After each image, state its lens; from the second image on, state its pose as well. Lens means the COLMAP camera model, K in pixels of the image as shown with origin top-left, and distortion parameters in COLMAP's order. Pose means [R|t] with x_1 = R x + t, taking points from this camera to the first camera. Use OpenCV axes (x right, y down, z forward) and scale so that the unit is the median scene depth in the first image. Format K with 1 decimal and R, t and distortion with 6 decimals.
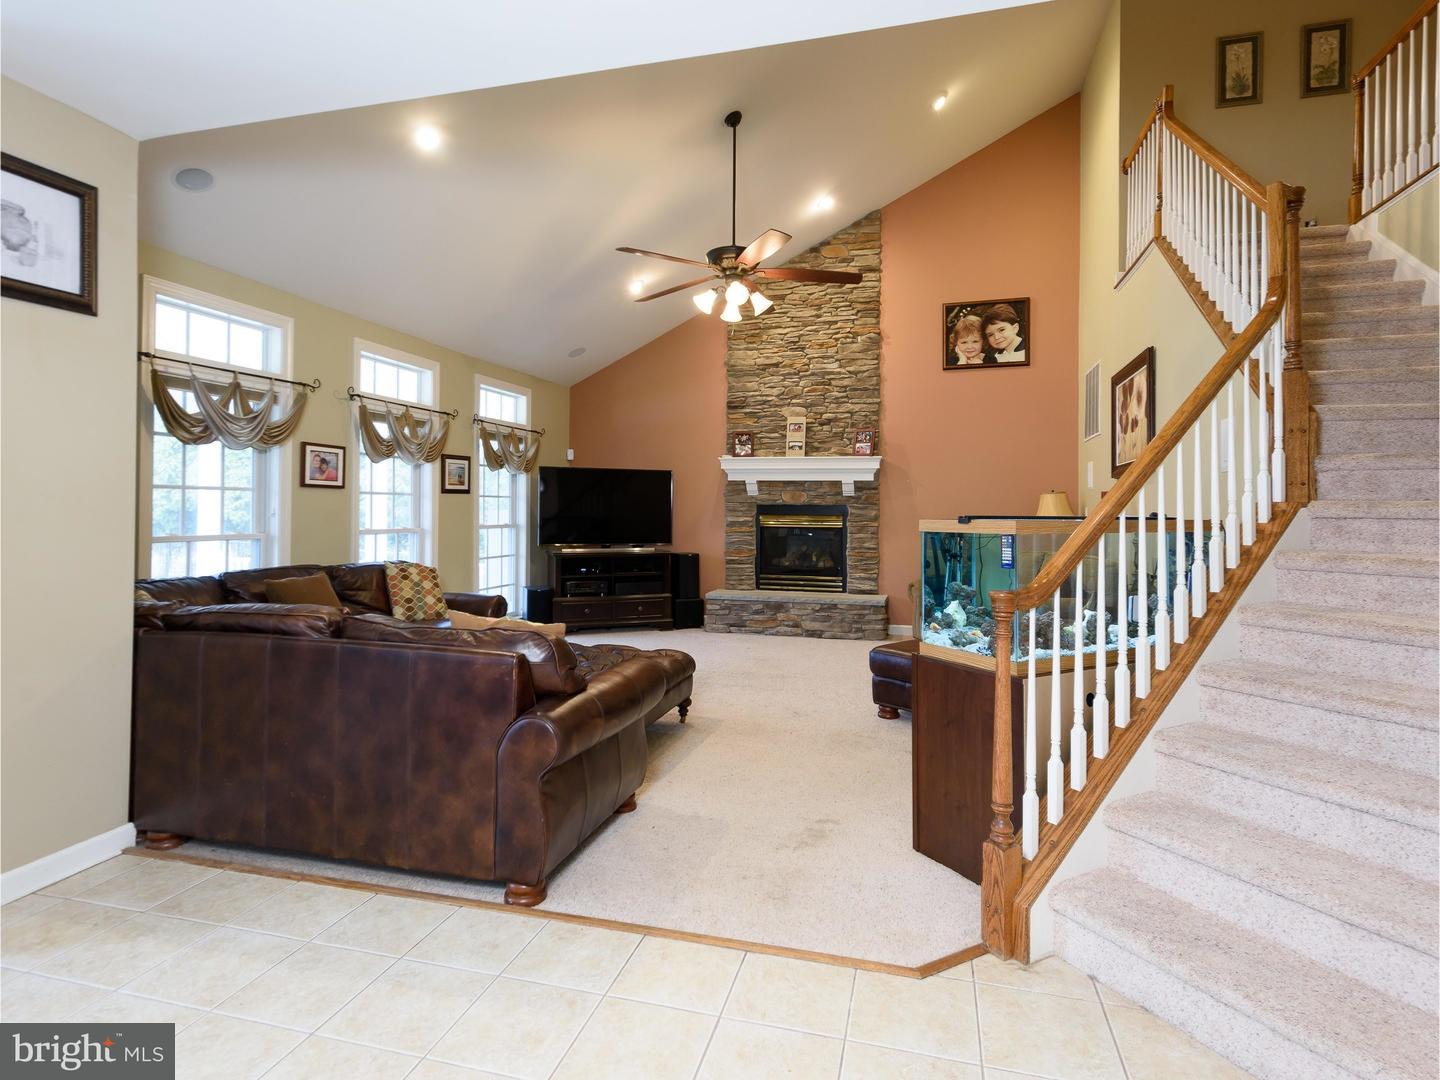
lens RADIAL K [[725.7, 0, 724.4], [0, 725.7, 545.6], [0, 0, 1]] dist [0.017455, -0.000159]
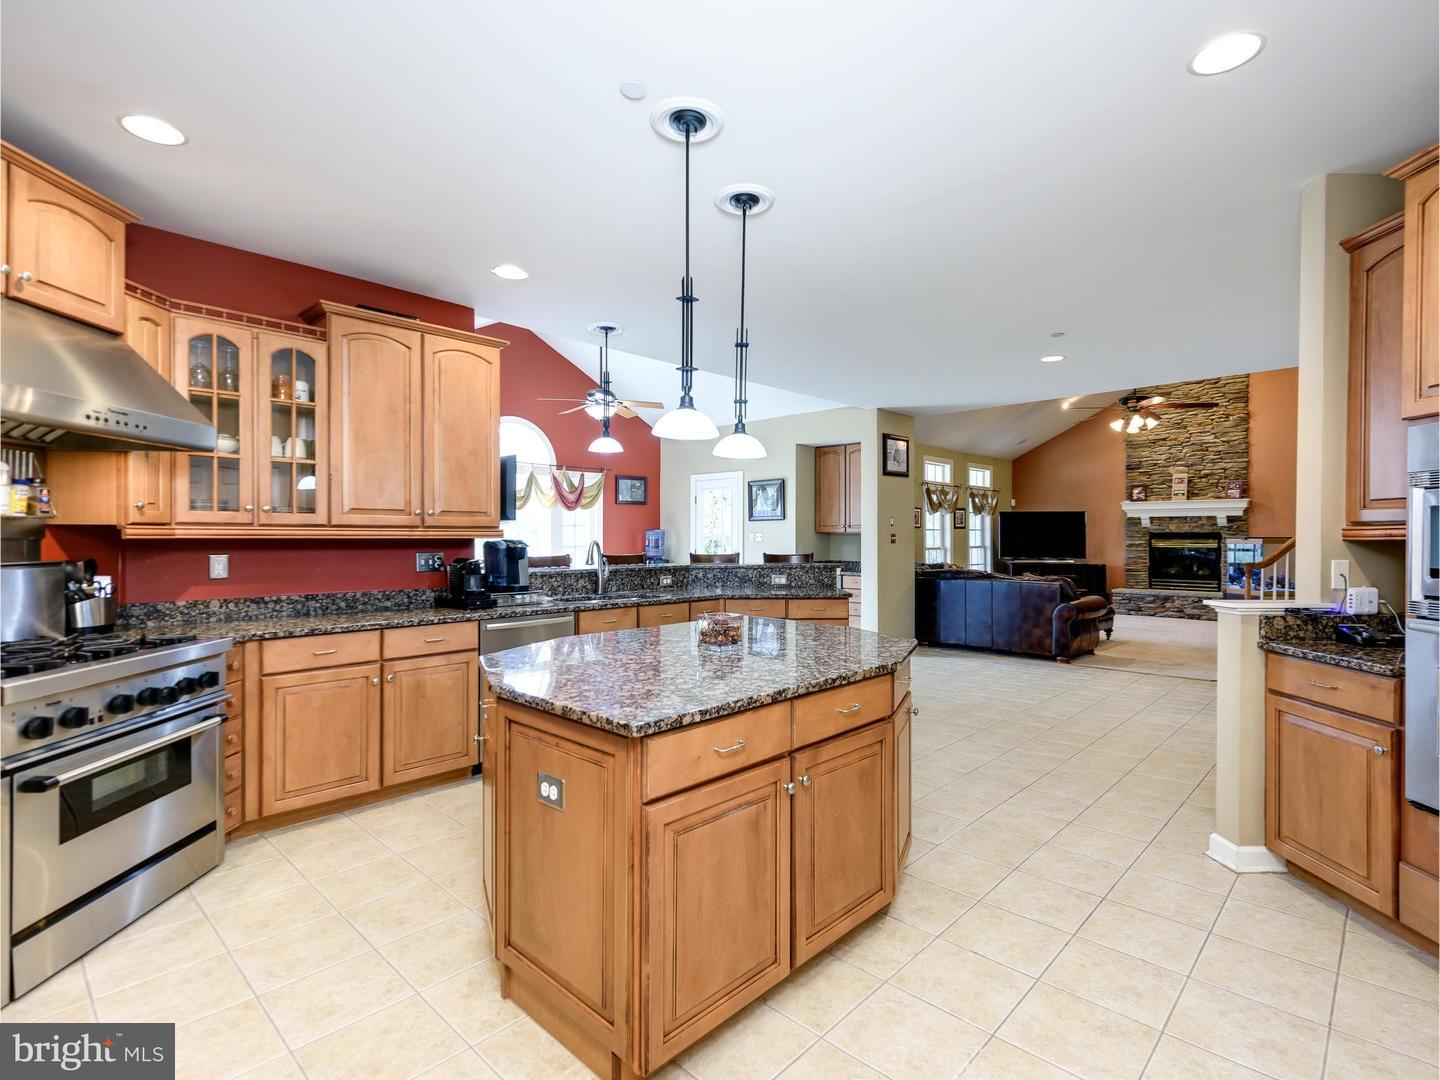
lens RADIAL K [[725.7, 0, 724.4], [0, 725.7, 545.6], [0, 0, 1]] dist [0.017455, -0.000159]
pose [[0.886674, -0.003101, -0.462384, -0.037841], [-0.015504, 0.999216, -0.036432, 0.040582], [0.462135, 0.039472, 0.885931, -0.771305]]
